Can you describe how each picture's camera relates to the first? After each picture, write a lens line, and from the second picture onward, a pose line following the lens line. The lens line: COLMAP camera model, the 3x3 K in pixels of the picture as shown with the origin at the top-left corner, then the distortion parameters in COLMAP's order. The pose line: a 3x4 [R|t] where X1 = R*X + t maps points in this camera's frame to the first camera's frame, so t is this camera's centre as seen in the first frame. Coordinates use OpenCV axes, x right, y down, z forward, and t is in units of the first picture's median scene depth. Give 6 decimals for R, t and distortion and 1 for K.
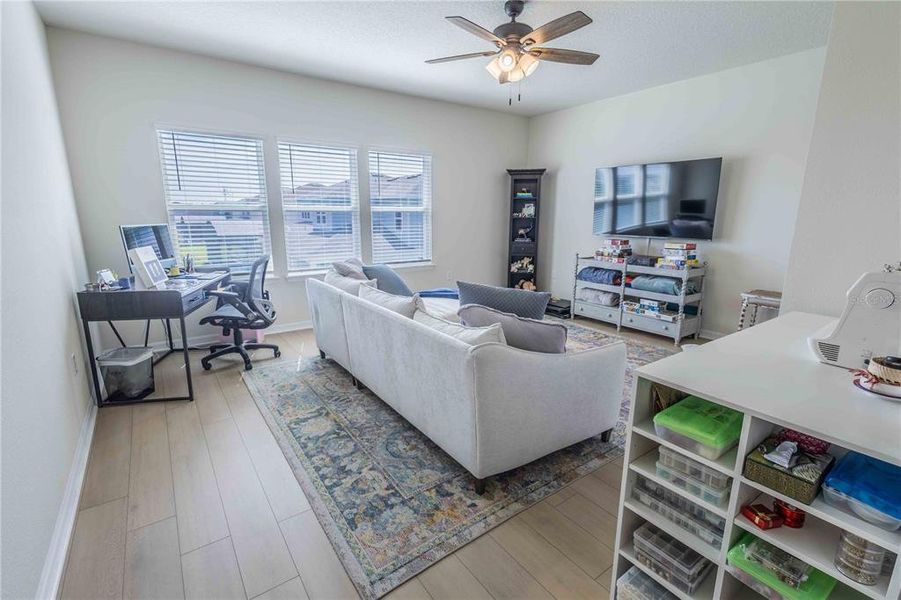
lens RADIAL K [[415.4, 0, 451.7], [0, 415.4, 302.7], [0, 0, 1]] dist [0.002827, 0.000144]
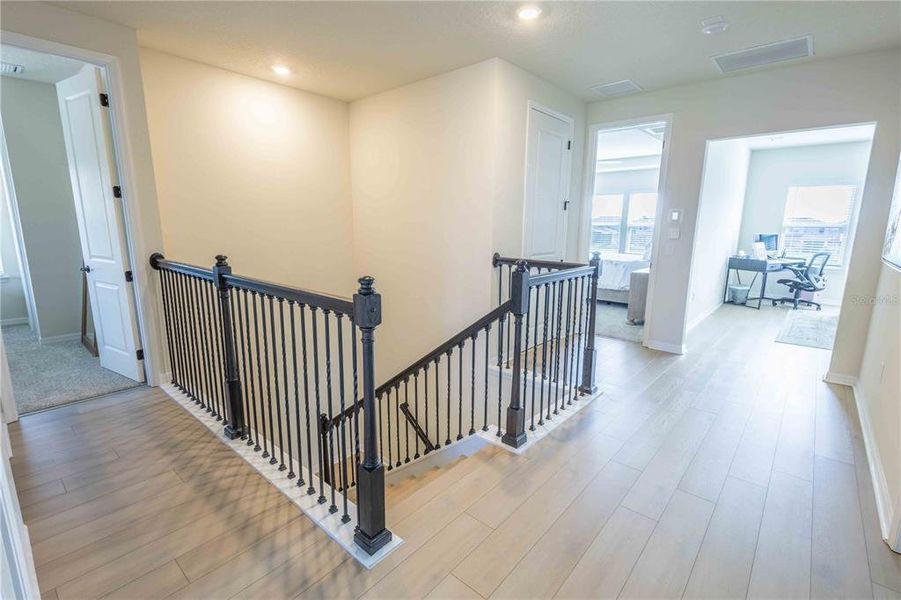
lens RADIAL K [[415.4, 0, 450.0], [0, 415.4, 300.2], [0, 0, 1]] dist [0.002827, 0.000144]
pose [[0.210453, 0.184860, -0.959967, 1.200940], [-0.218037, 0.966100, 0.138241, 0.237502], [0.952979, 0.180215, 0.243625, -1.179055]]
